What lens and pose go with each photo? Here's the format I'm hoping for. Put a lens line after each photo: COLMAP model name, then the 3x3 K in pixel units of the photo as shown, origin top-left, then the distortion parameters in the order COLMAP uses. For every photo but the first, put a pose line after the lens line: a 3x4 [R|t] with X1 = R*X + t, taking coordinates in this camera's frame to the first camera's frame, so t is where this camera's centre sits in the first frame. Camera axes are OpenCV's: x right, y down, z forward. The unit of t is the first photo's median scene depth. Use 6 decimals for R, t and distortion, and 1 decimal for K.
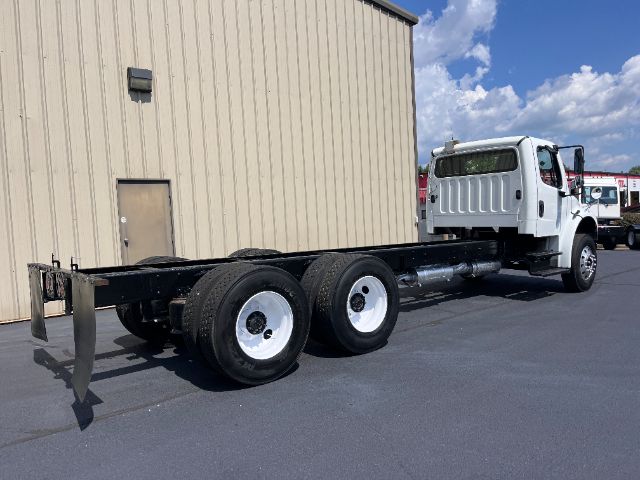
lens RADIAL K [[482.8, 0, 320.0], [0, 482.8, 240.0], [0, 0, 1]] dist [0.085038, -0.122157]
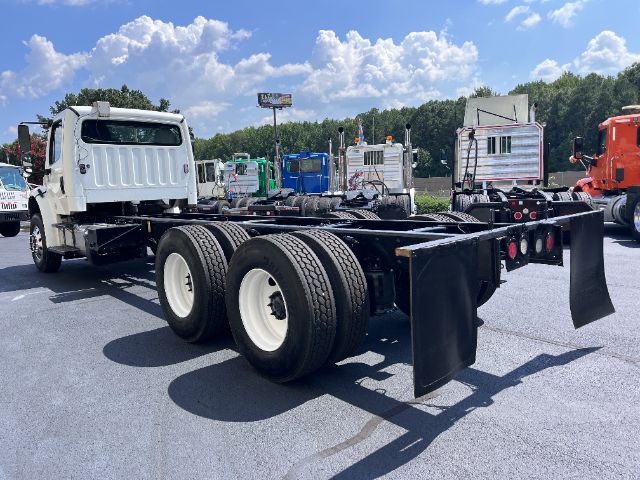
lens RADIAL K [[482.8, 0, 320.0], [0, 482.8, 240.0], [0, 0, 1]] dist [0.085038, -0.122157]
pose [[-0.024035, -0.092619, 0.995412, -0.697217], [0.085154, 0.991891, 0.094347, -0.011423], [-0.996078, 0.087031, -0.015953, 0.726254]]
